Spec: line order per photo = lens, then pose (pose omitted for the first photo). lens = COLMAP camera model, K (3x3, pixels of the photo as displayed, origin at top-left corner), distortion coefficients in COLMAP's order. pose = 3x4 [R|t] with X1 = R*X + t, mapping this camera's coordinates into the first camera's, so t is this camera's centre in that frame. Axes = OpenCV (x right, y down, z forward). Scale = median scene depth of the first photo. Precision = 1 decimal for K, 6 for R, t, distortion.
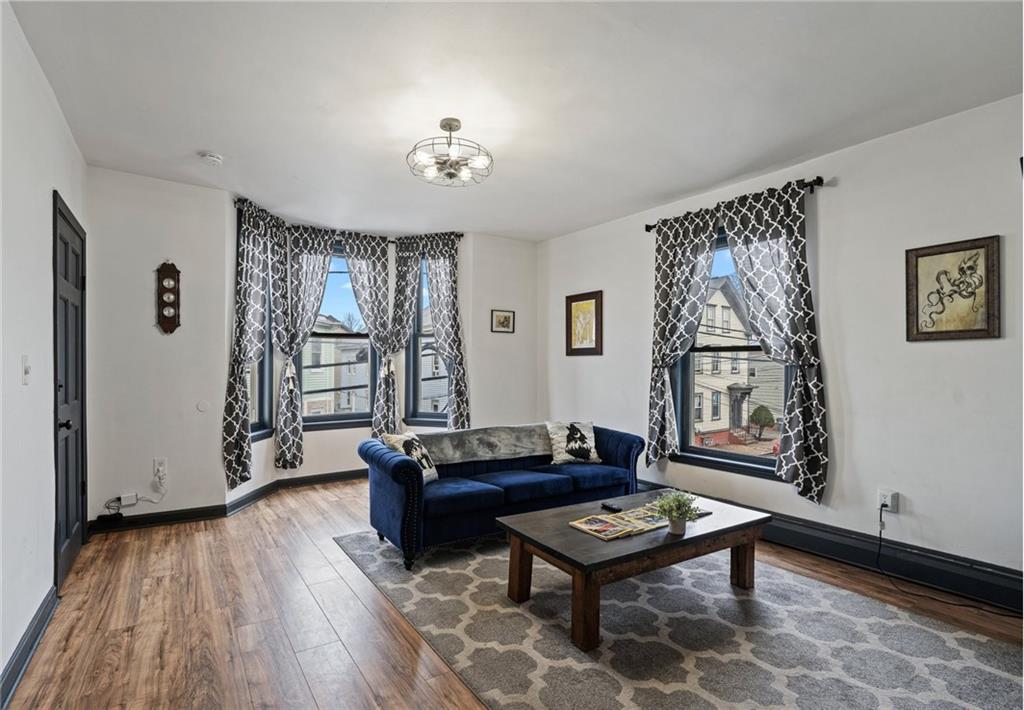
lens RADIAL K [[483.0, 0, 480.4], [0, 483.0, 374.1], [0, 0, 1]] dist [-0.015345, 0.001518]
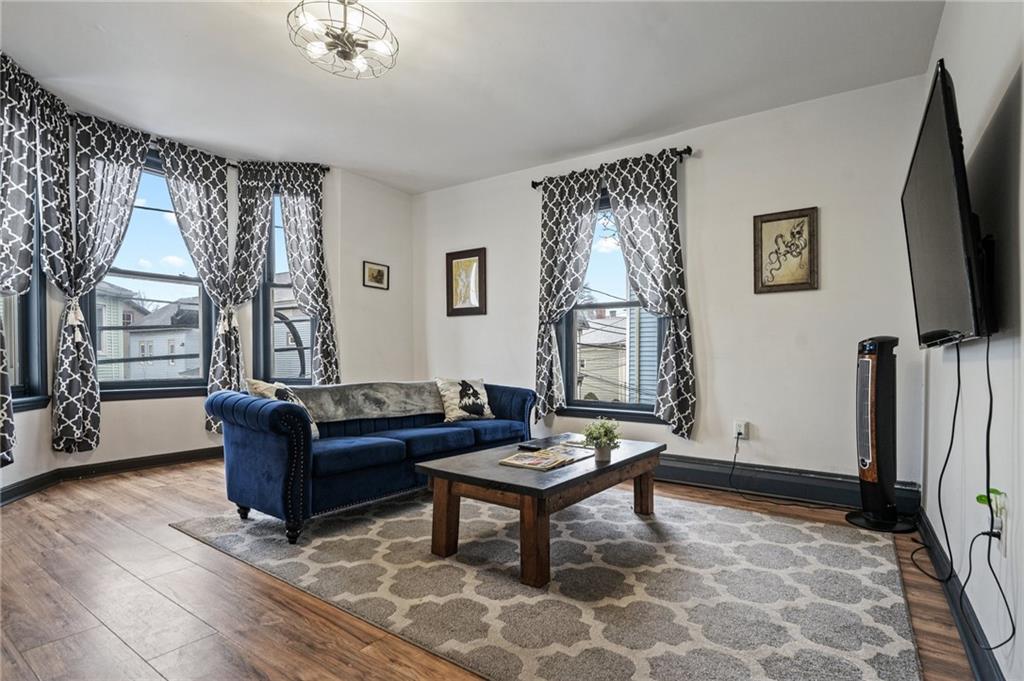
lens RADIAL K [[490.3, 0, 523.9], [0, 490.3, 373.0], [0, 0, 1]] dist [-0.003828, -0.000324]
pose [[0.919399, -0.007590, 0.393254, -0.093648], [0.003783, 0.999938, 0.010456, 0.097279], [-0.393309, -0.008125, 0.919370, 0.092930]]
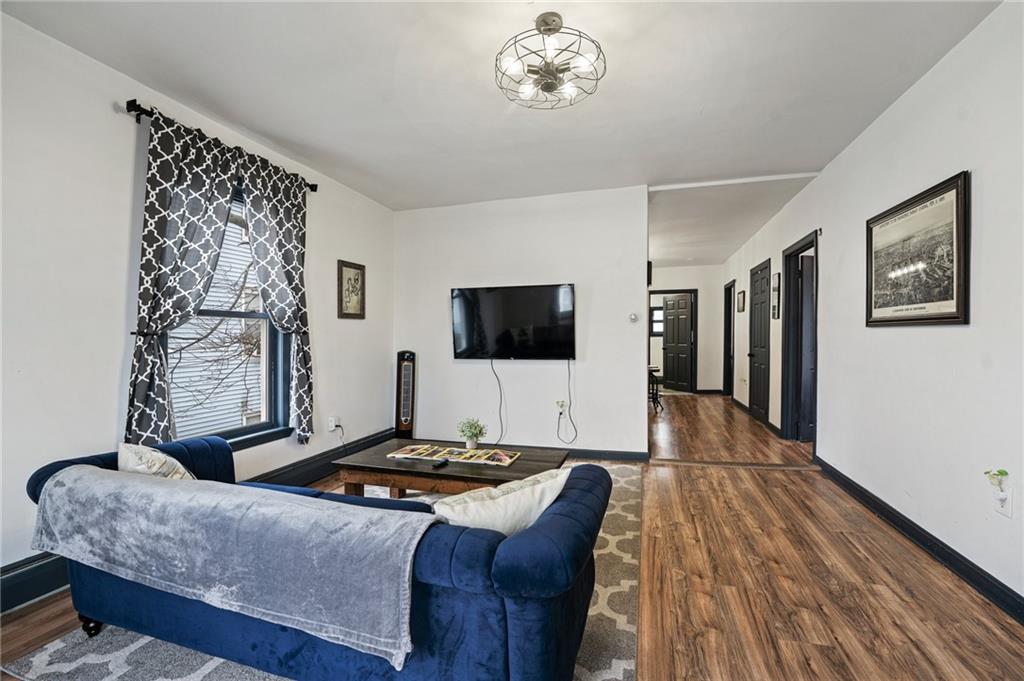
lens RADIAL K [[420.8, 0, 514.4], [0, 420.8, 337.6], [0, 0, 1]] dist [-0.011175, 0.001951]
pose [[-0.632325, -0.004243, 0.774692, -0.473197], [0.012426, 0.999801, 0.015618, -0.014573], [-0.774604, 0.019502, -0.632146, 1.237766]]
